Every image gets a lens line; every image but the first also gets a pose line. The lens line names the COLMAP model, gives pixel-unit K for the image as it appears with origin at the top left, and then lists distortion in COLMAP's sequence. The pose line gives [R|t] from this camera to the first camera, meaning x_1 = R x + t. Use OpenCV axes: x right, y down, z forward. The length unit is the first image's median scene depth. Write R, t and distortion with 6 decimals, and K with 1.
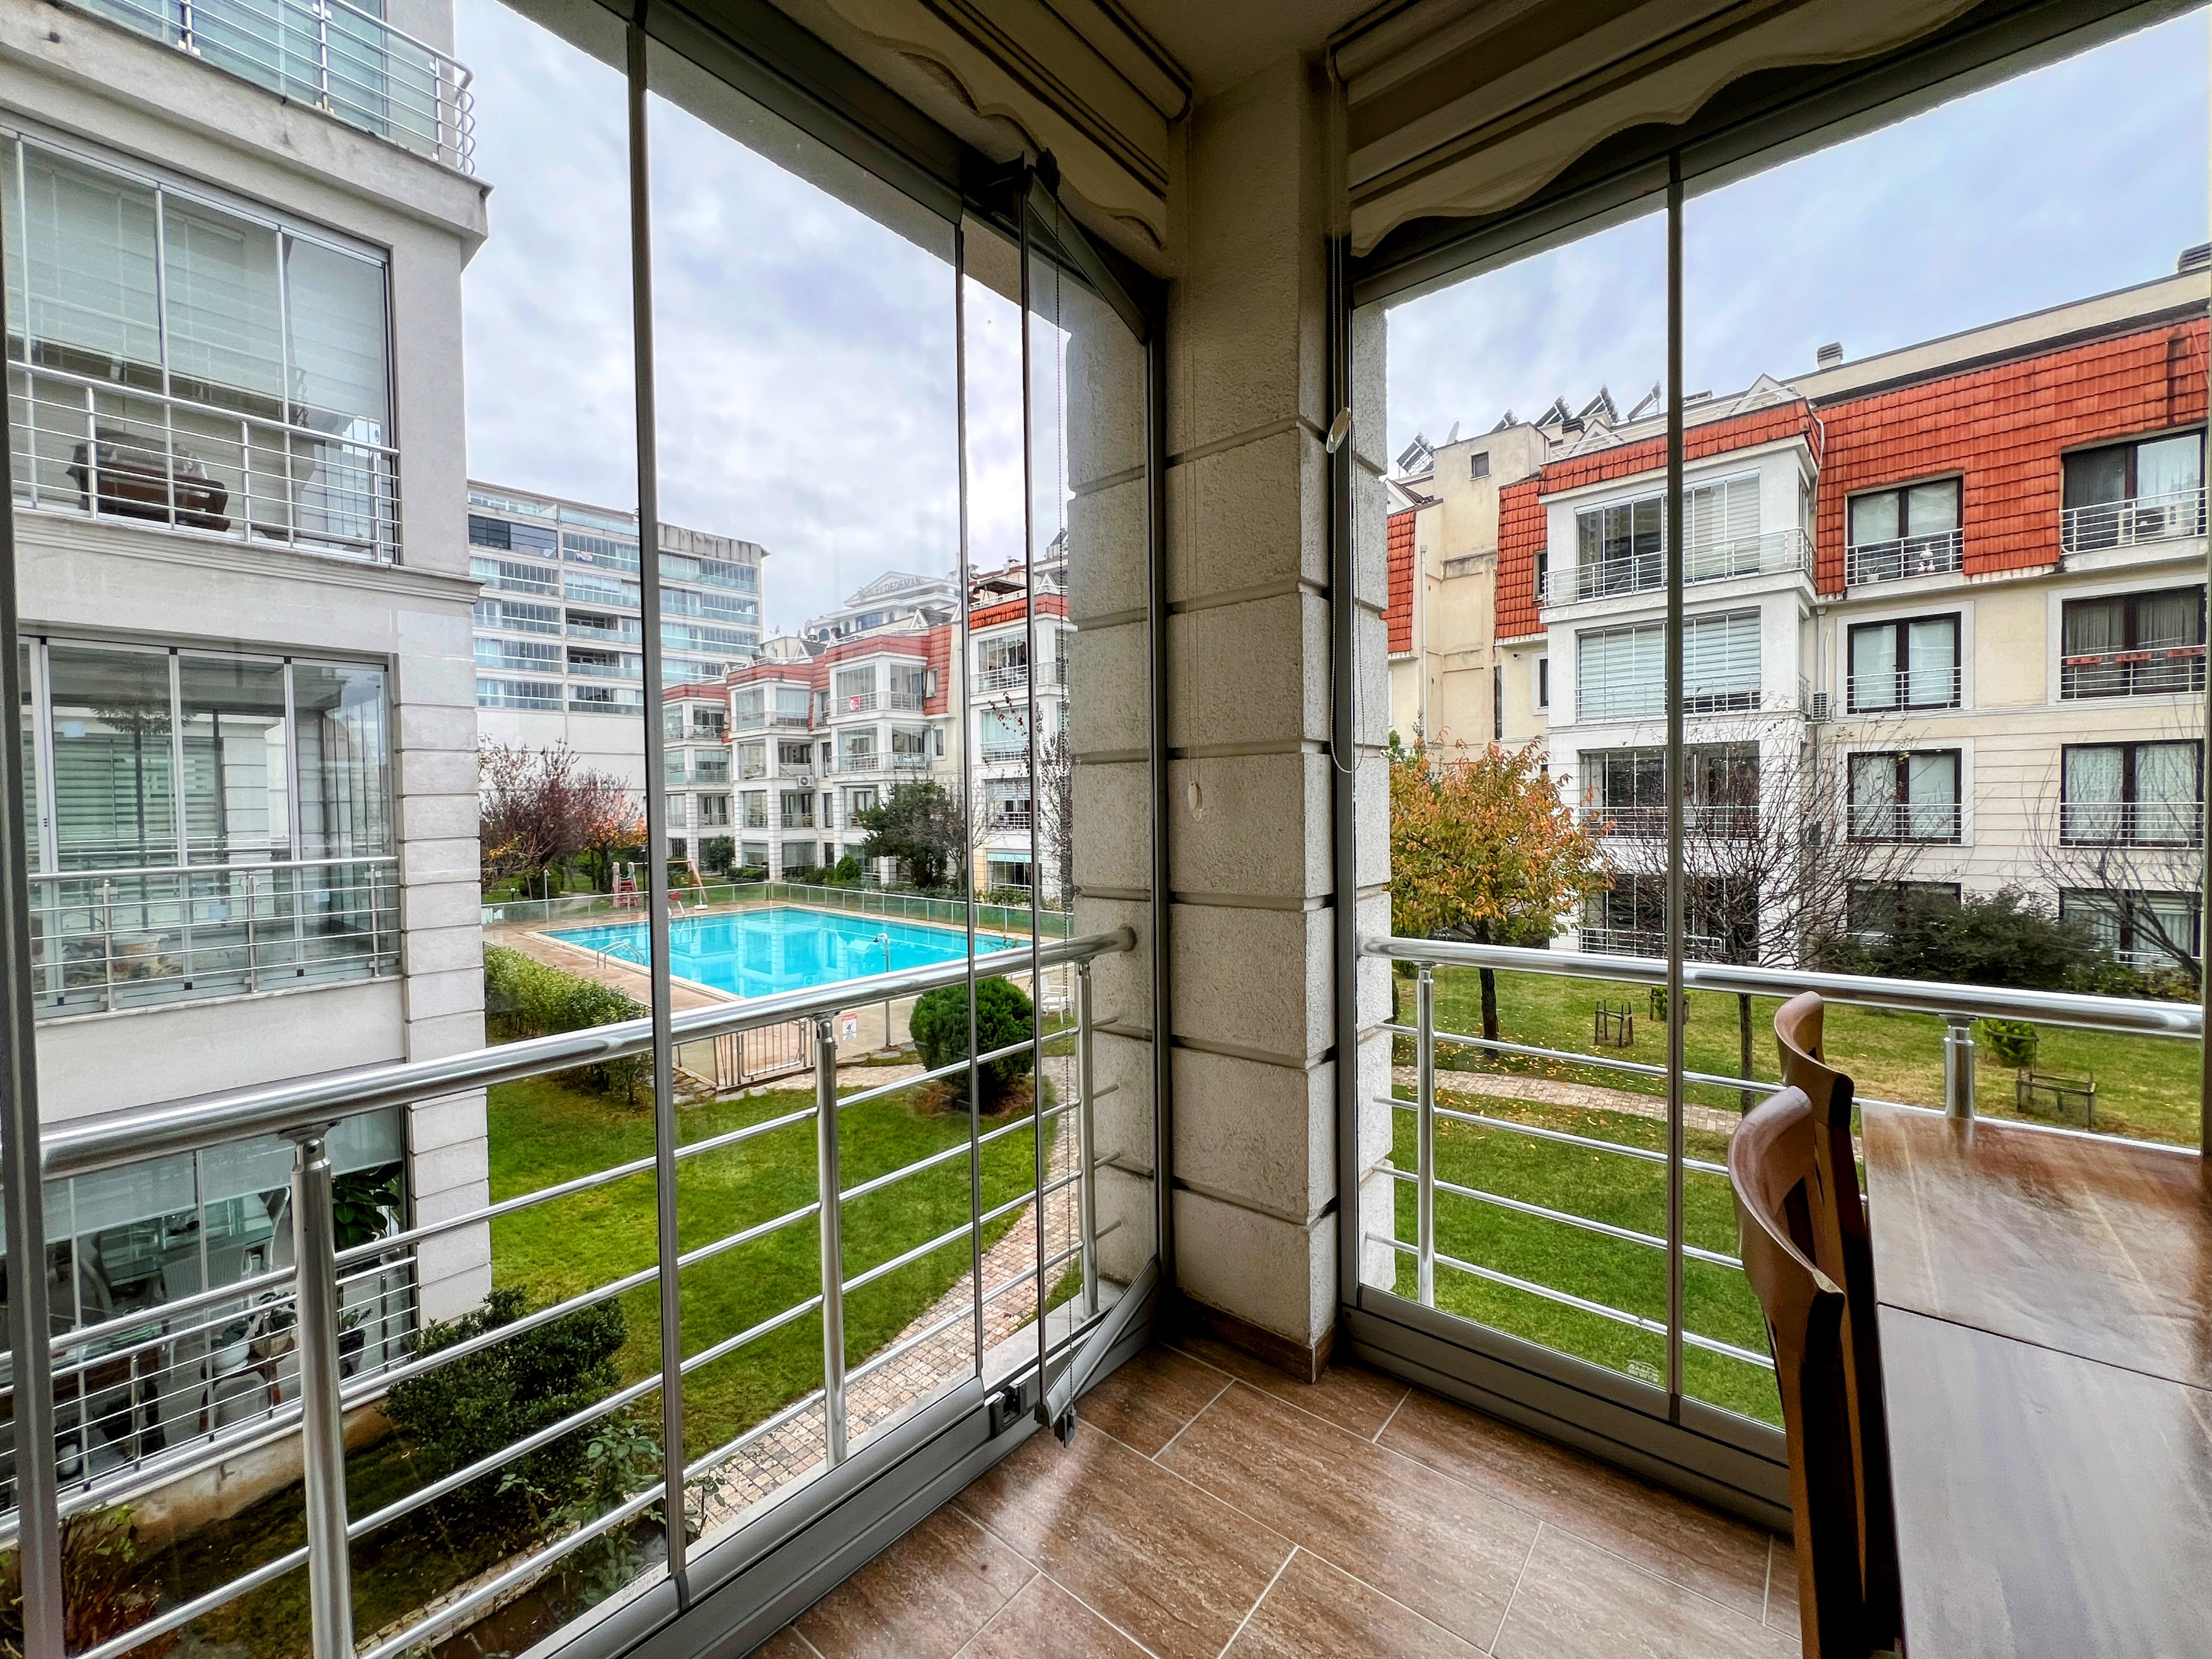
lens RADIAL K [[888.5, 0, 1100.7], [0, 888.5, 825.4], [0, 0, 1]] dist [-0.000813, 0.000013]
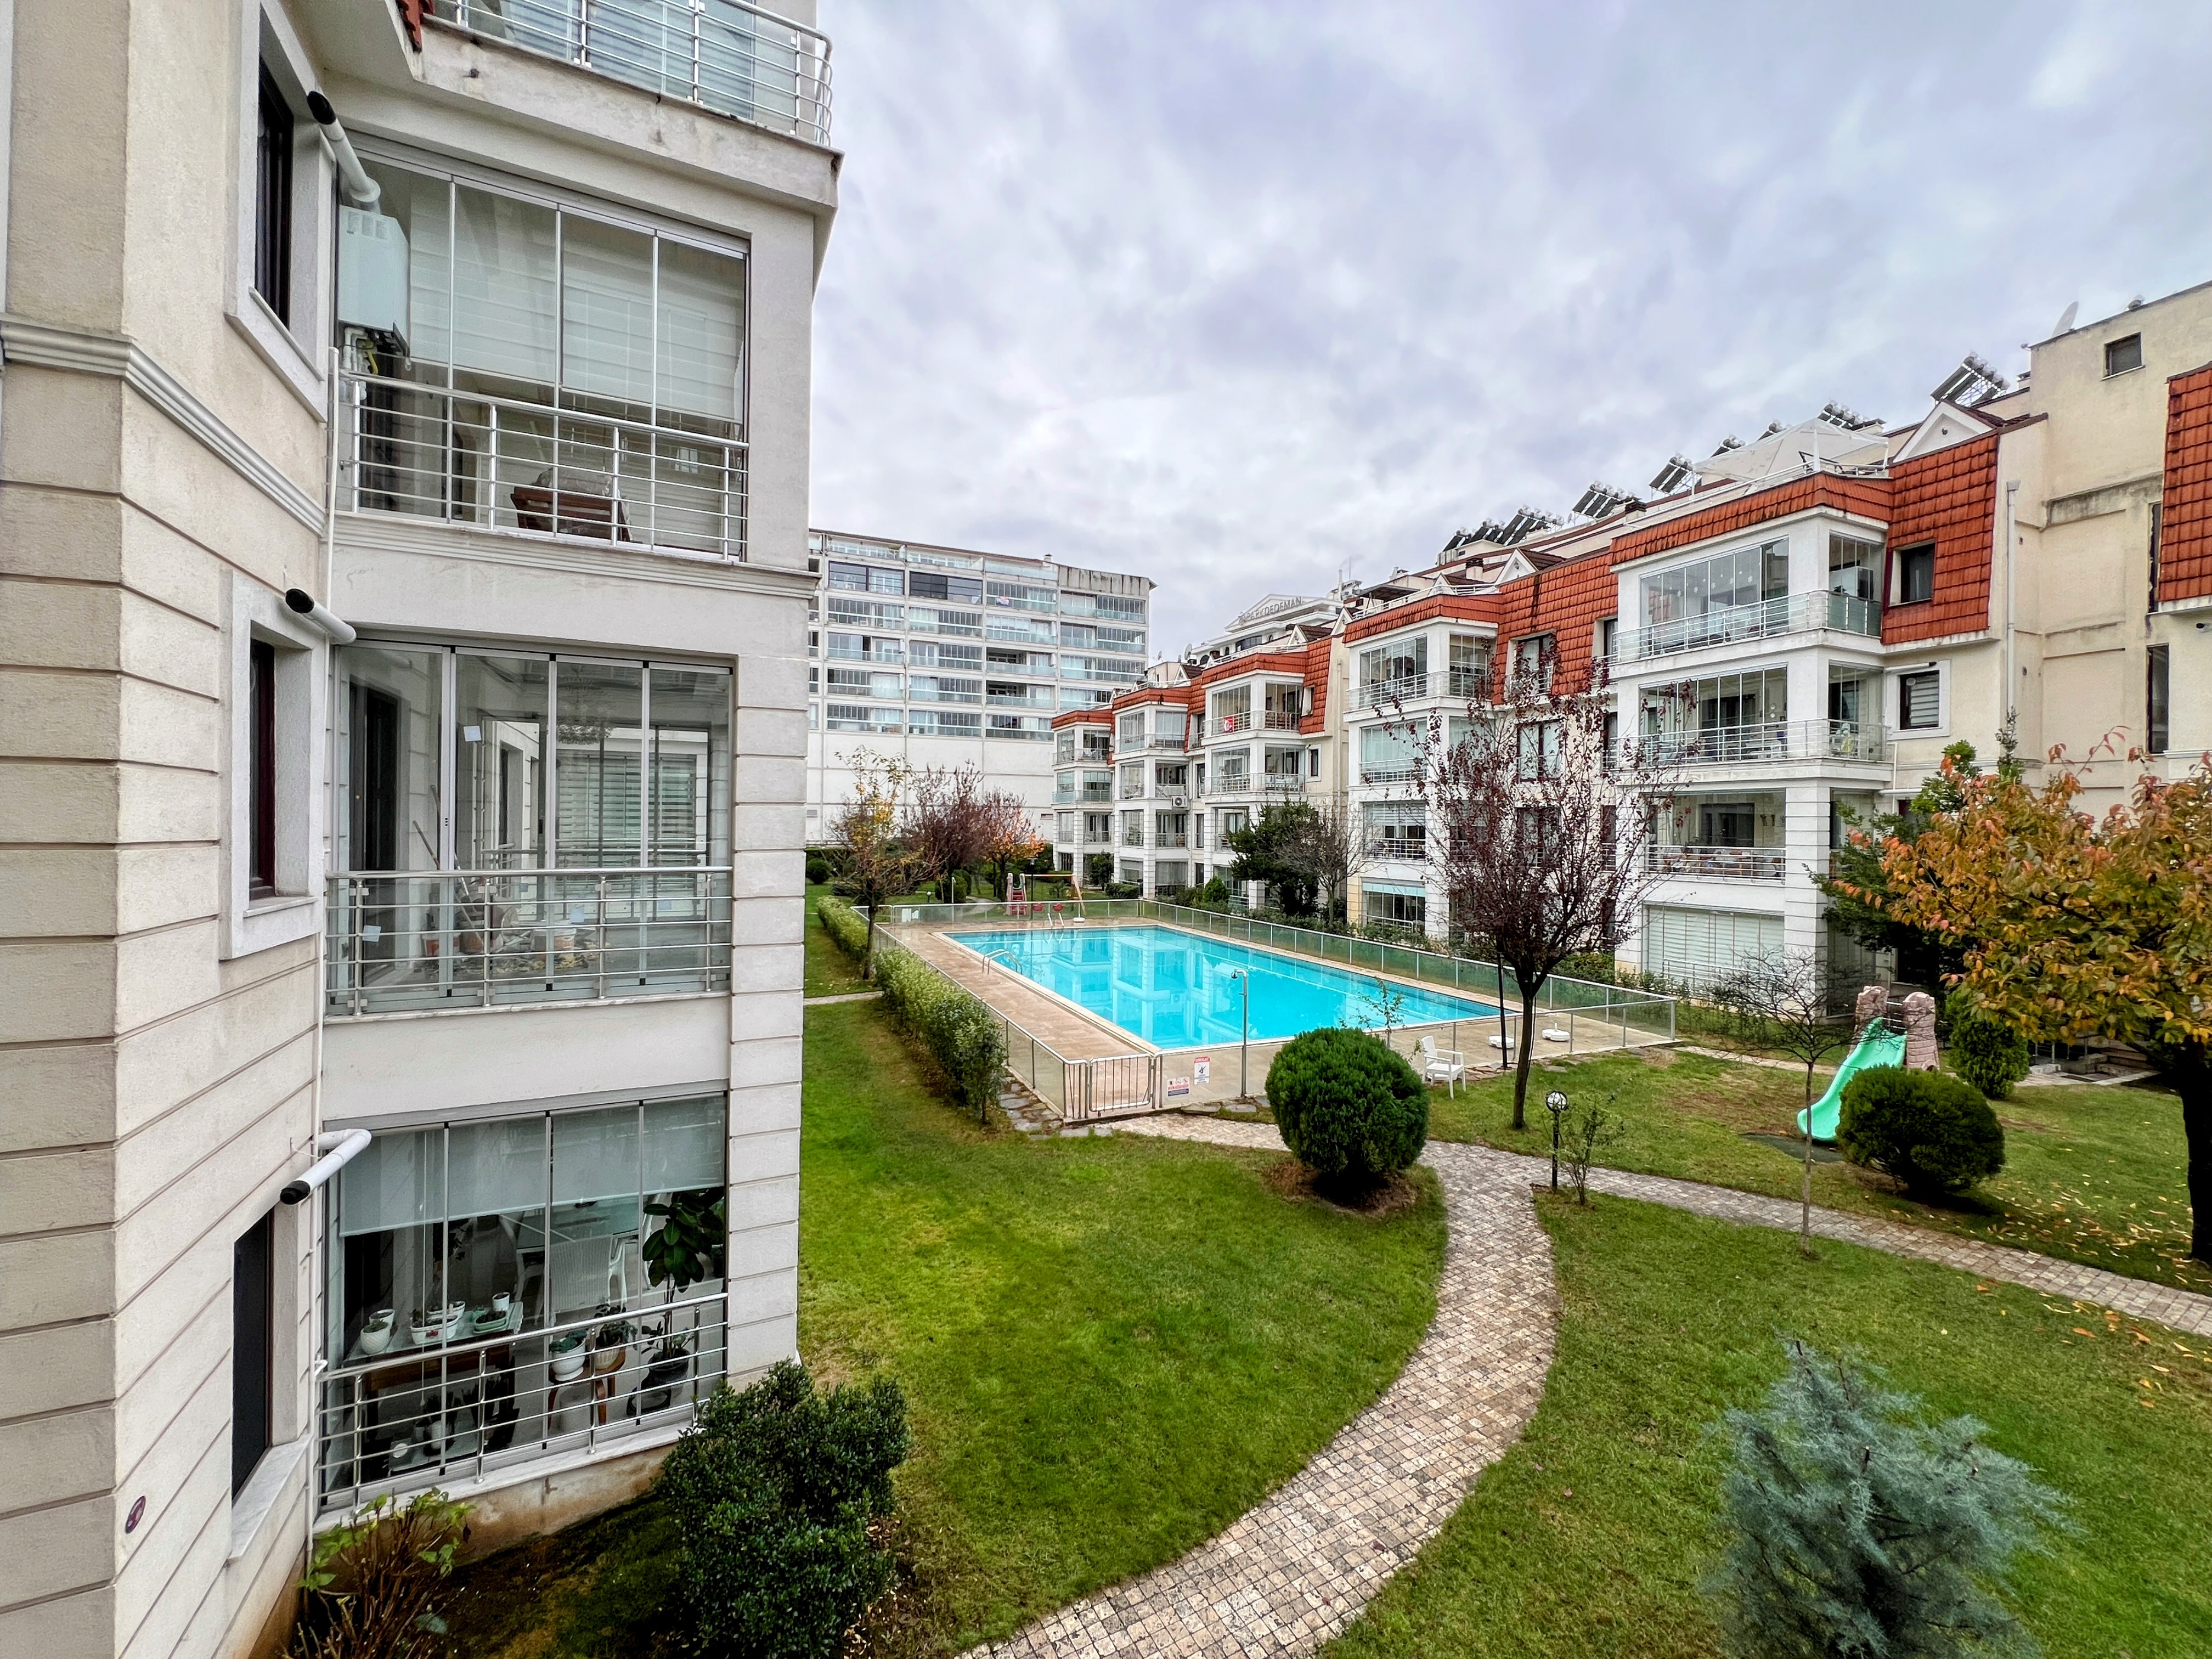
lens RADIAL K [[886.7, 0, 1104.7], [0, 886.7, 824.6], [0, 0, 1]] dist [-0.000796, -0.000196]
pose [[0.916549, 0.025470, -0.399111, -0.015289], [-0.036187, 0.999158, -0.019338, -0.002196], [0.398282, 0.032166, 0.916699, 0.098990]]
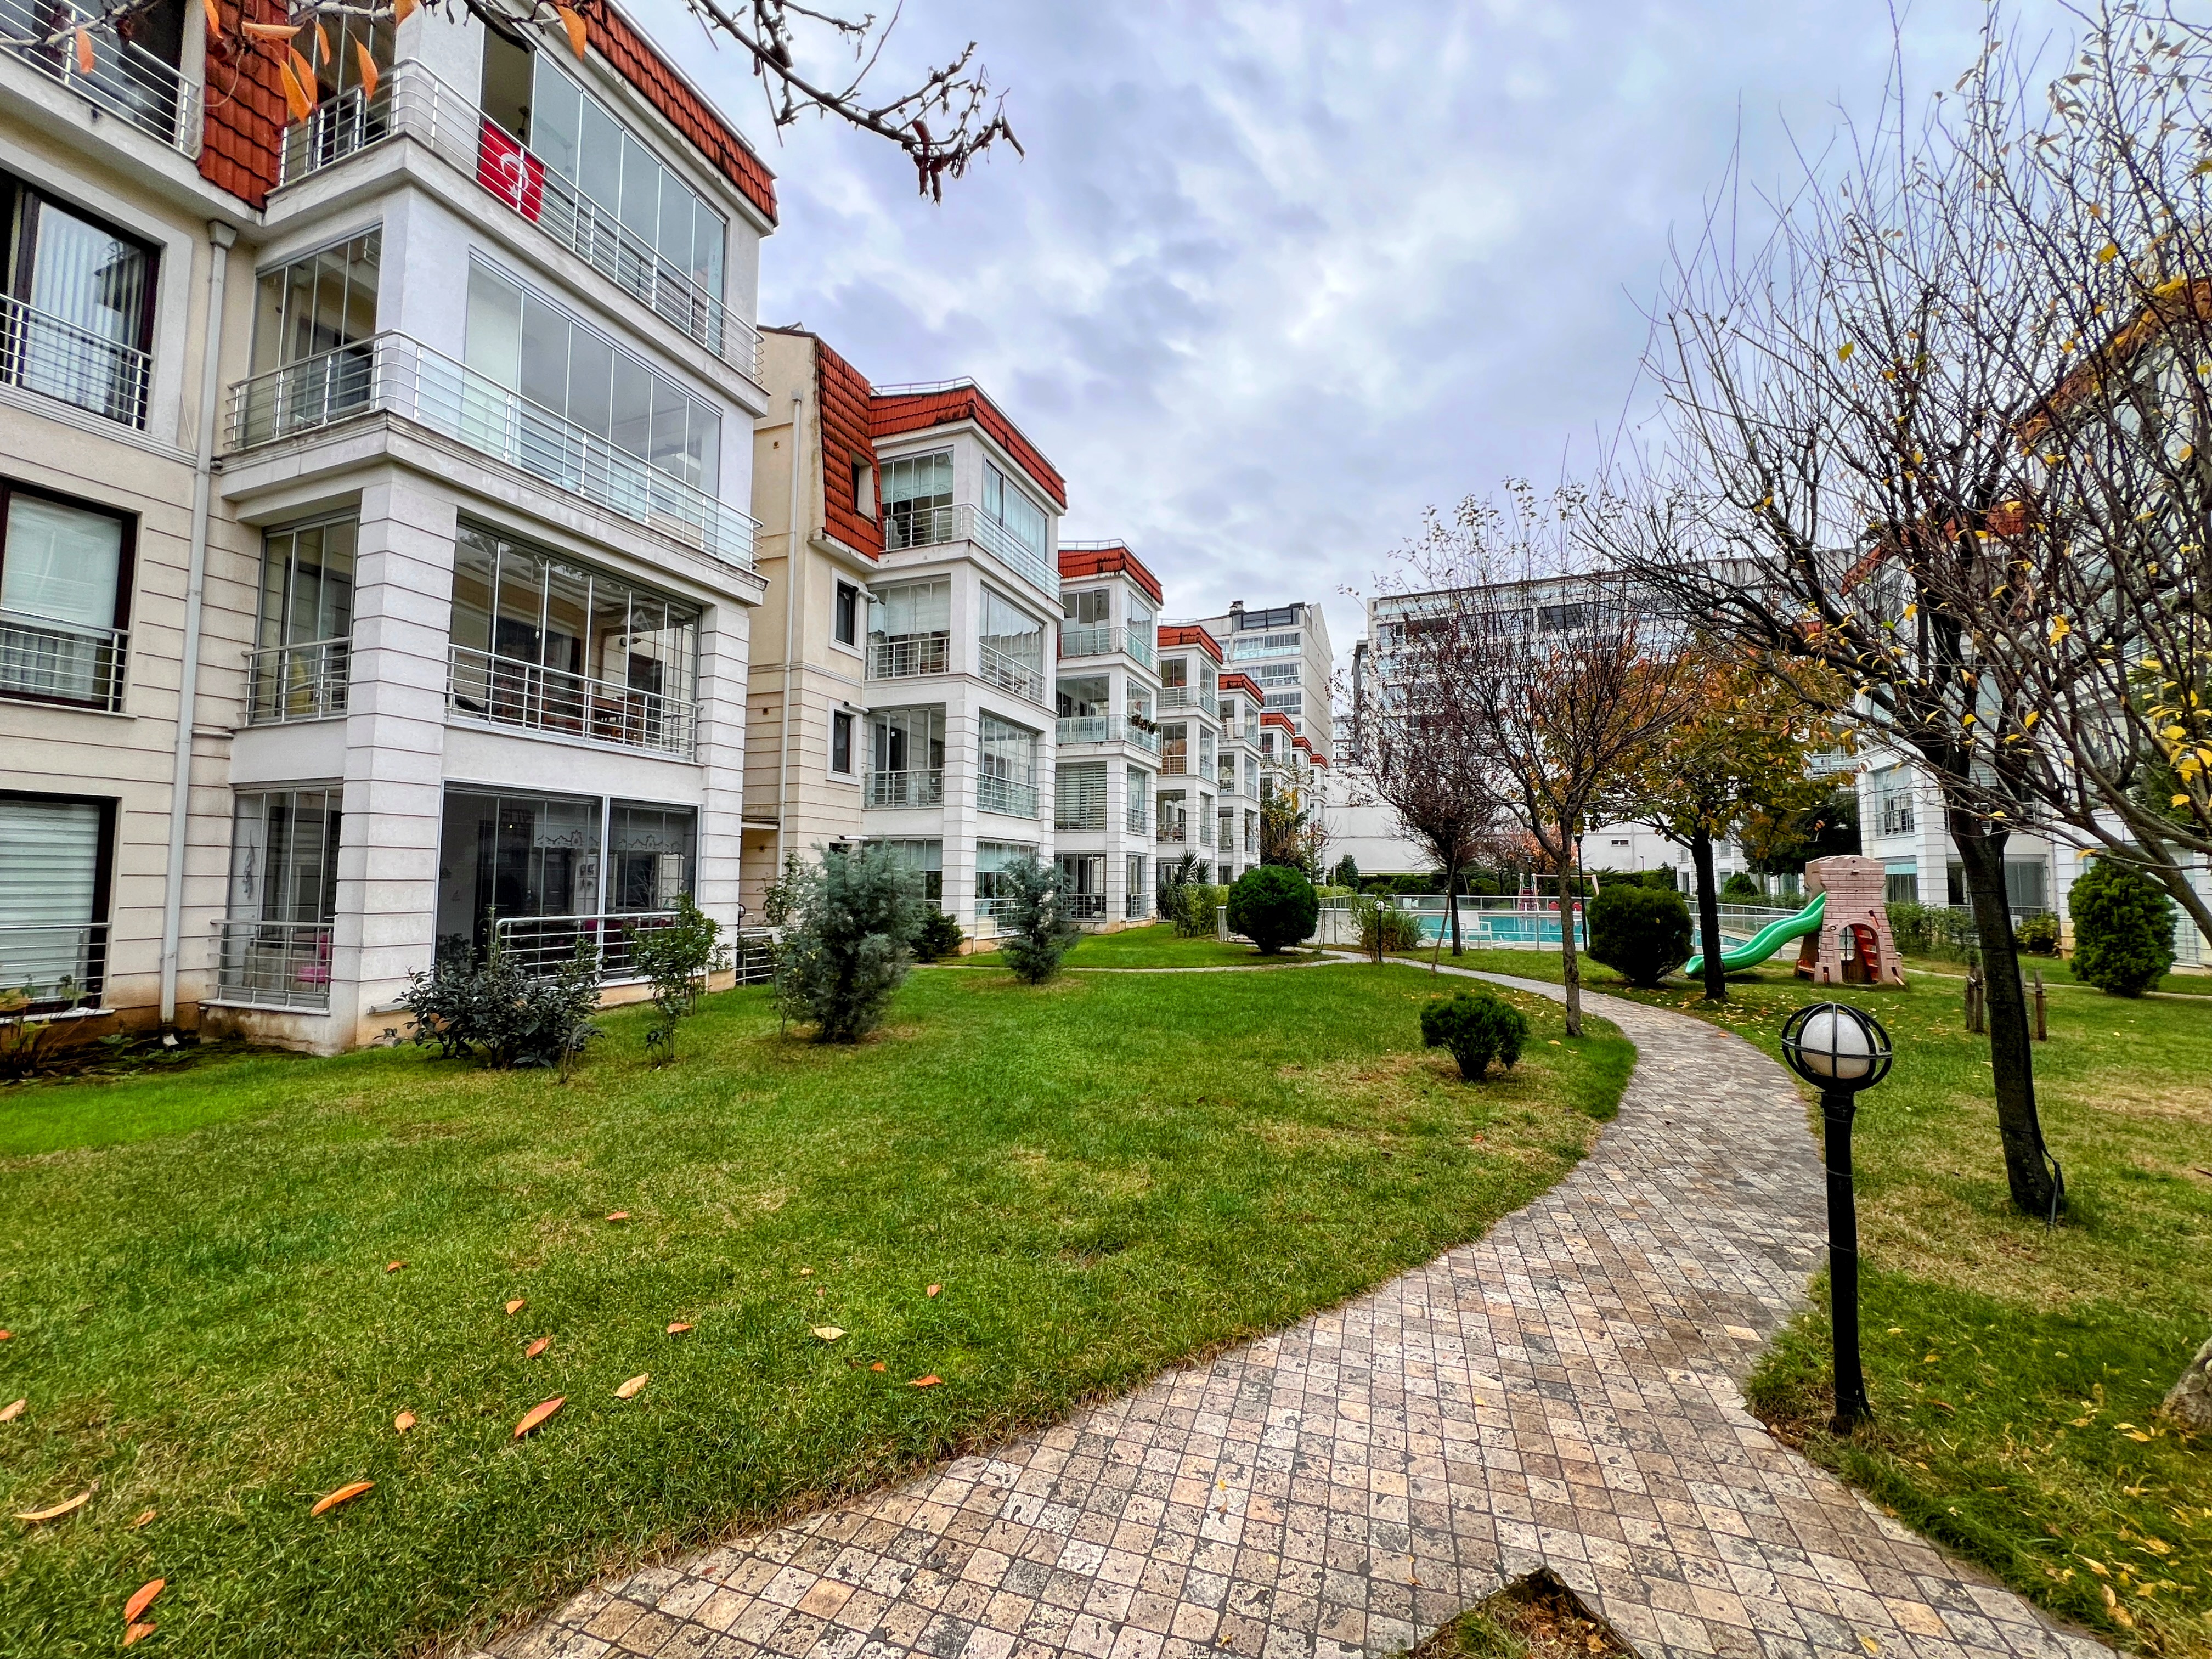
lens RADIAL K [[886.7, 0, 1104.7], [0, 886.7, 824.6], [0, 0, 1]] dist [-0.000796, -0.000196]
pose [[0.334300, -0.041458, -0.941555, 0.764999], [-0.036962, 0.997687, -0.057053, 0.130749], [0.941742, 0.053875, 0.331994, 0.177391]]
